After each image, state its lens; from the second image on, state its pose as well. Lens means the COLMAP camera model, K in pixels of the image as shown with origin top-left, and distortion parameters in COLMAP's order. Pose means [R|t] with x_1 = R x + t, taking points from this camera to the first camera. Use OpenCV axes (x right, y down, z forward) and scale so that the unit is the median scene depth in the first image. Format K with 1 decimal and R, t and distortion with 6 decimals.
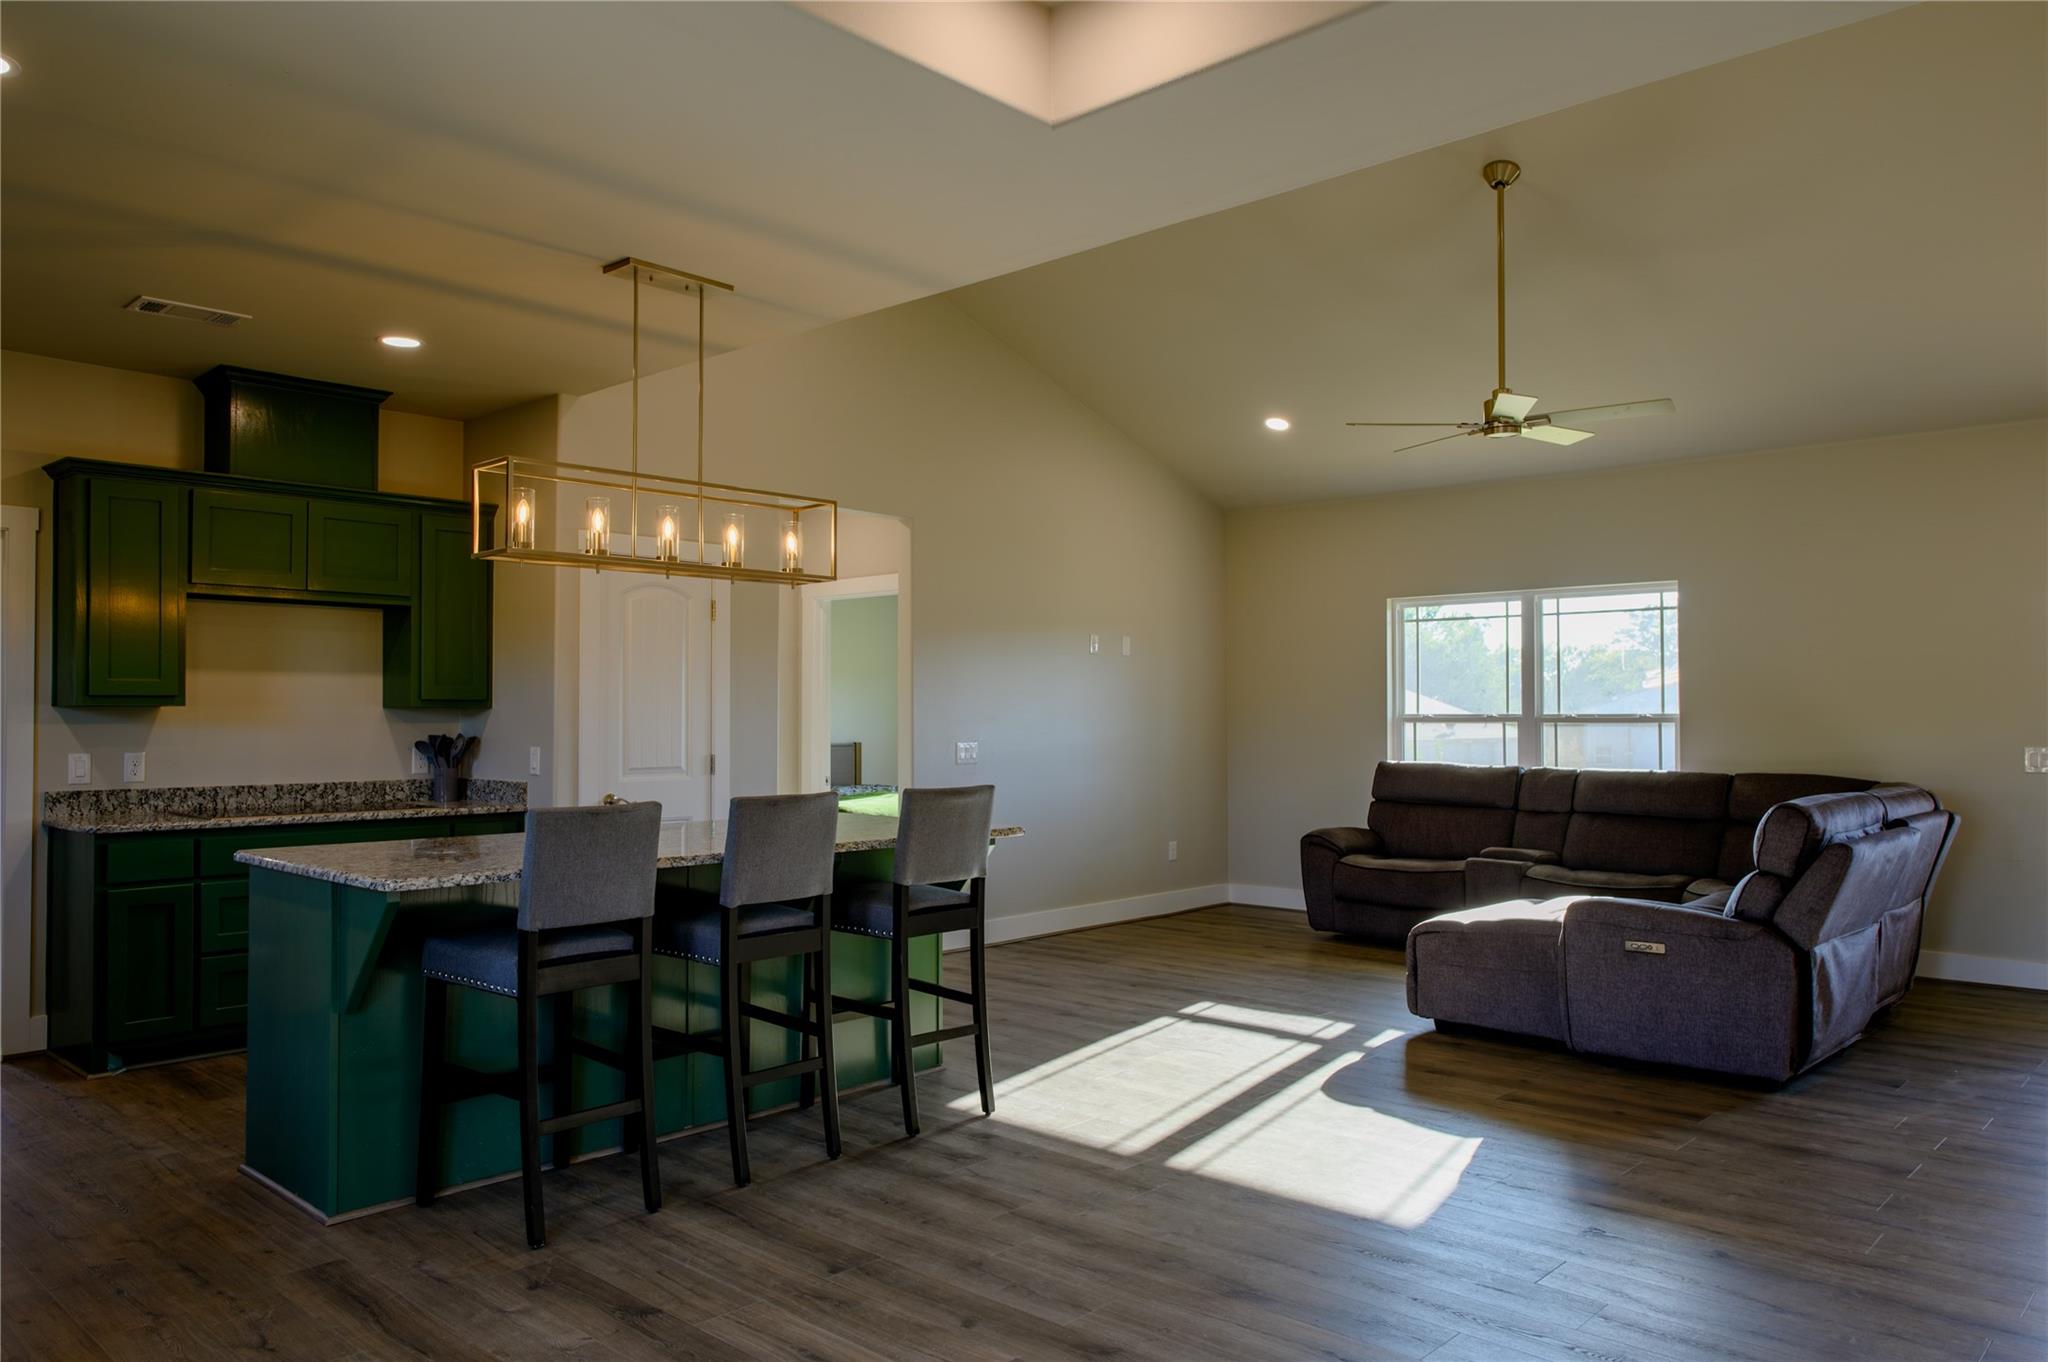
lens RADIAL K [[1460.0, 0, 990.0], [0, 1460.0, 681.8], [0, 0, 1]] dist [-0.002188, 0.017351]
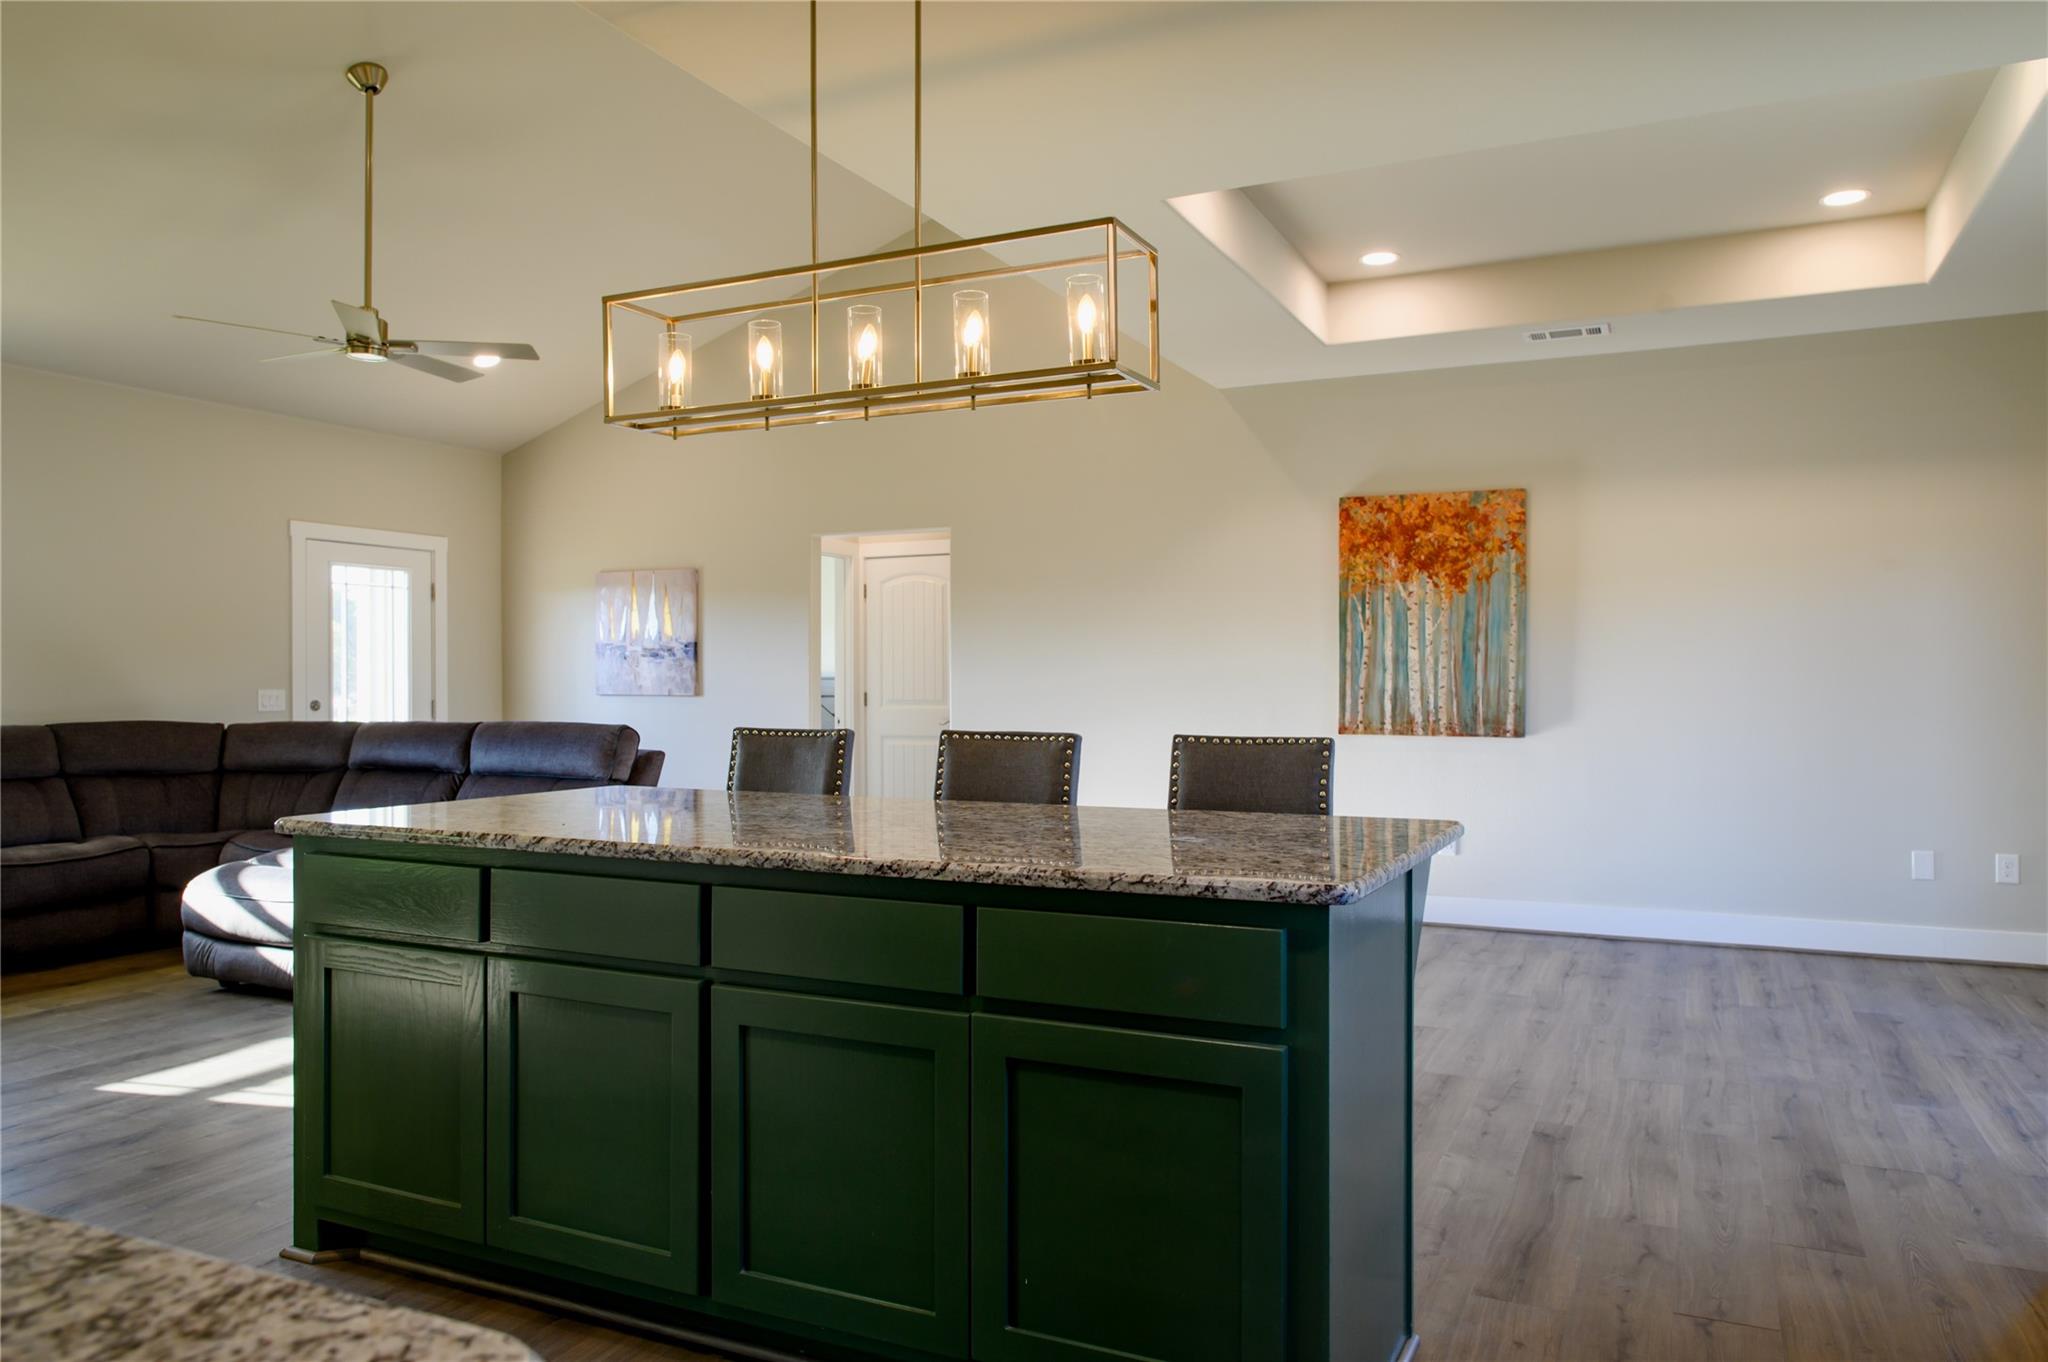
lens RADIAL K [[1460.0, 0, 1034.7], [0, 1460.0, 682.8], [0, 0, 1]] dist [-0.002188, 0.017351]
pose [[-0.313571, -0.001282, 0.949564, -0.672448], [-0.021608, 0.999750, -0.005786, 0.036903], [-0.949319, -0.022332, -0.313520, 0.879749]]
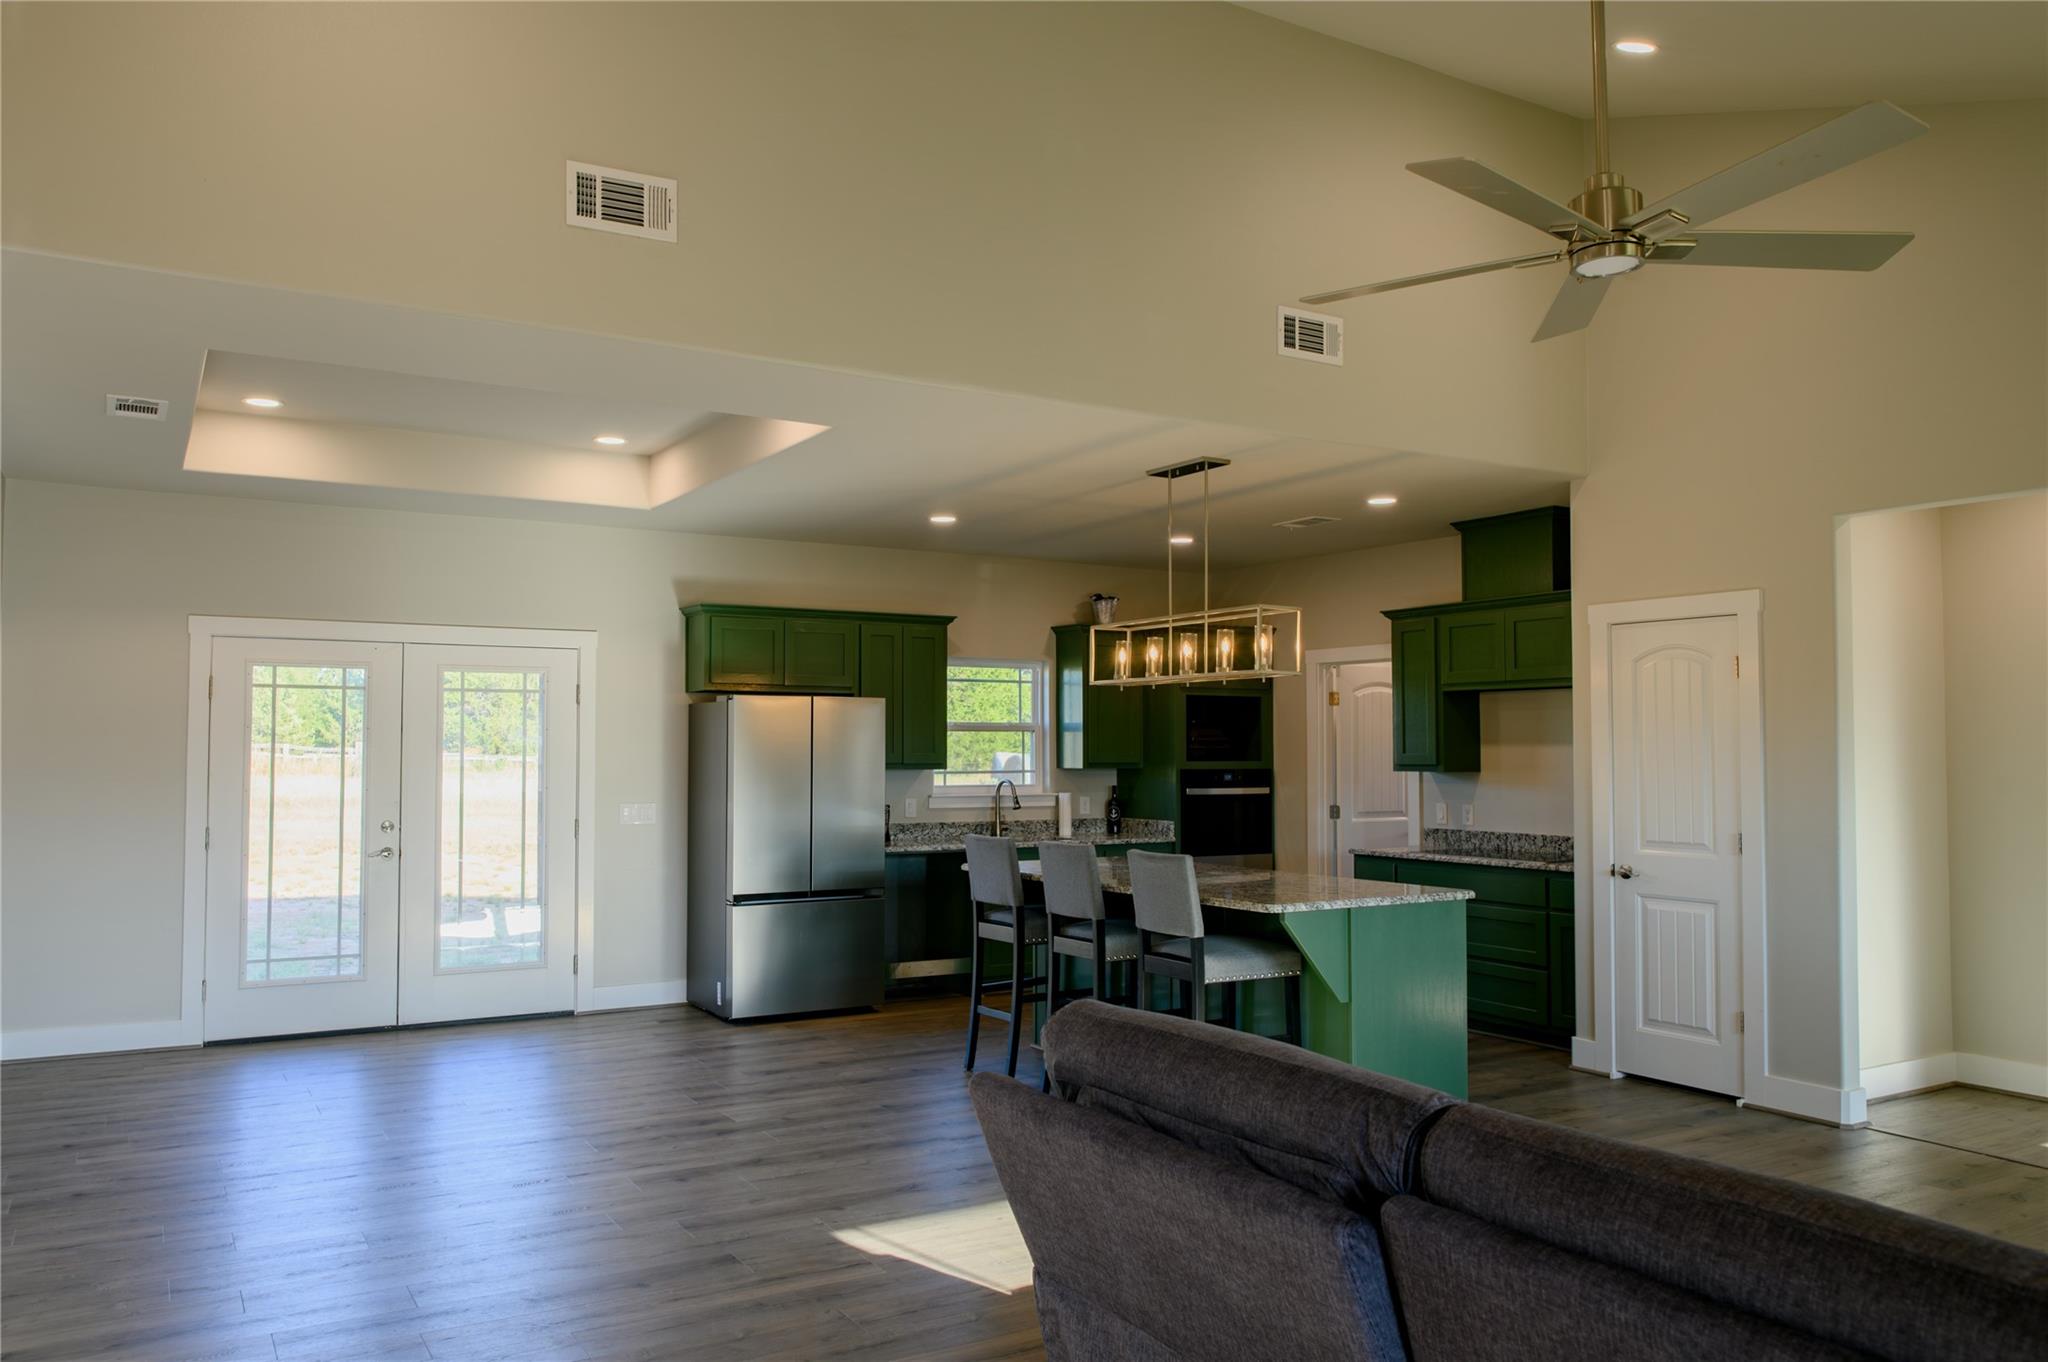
lens RADIAL K [[1460.0, 0, 971.6], [0, 1460.0, 699.6], [0, 0, 1]] dist [-0.002188, 0.017351]
pose [[-0.285839, -0.035499, -0.957620, 0.888994], [0.021656, 0.998819, -0.043490, -0.001806], [0.958033, -0.033169, -0.284733, 0.926081]]
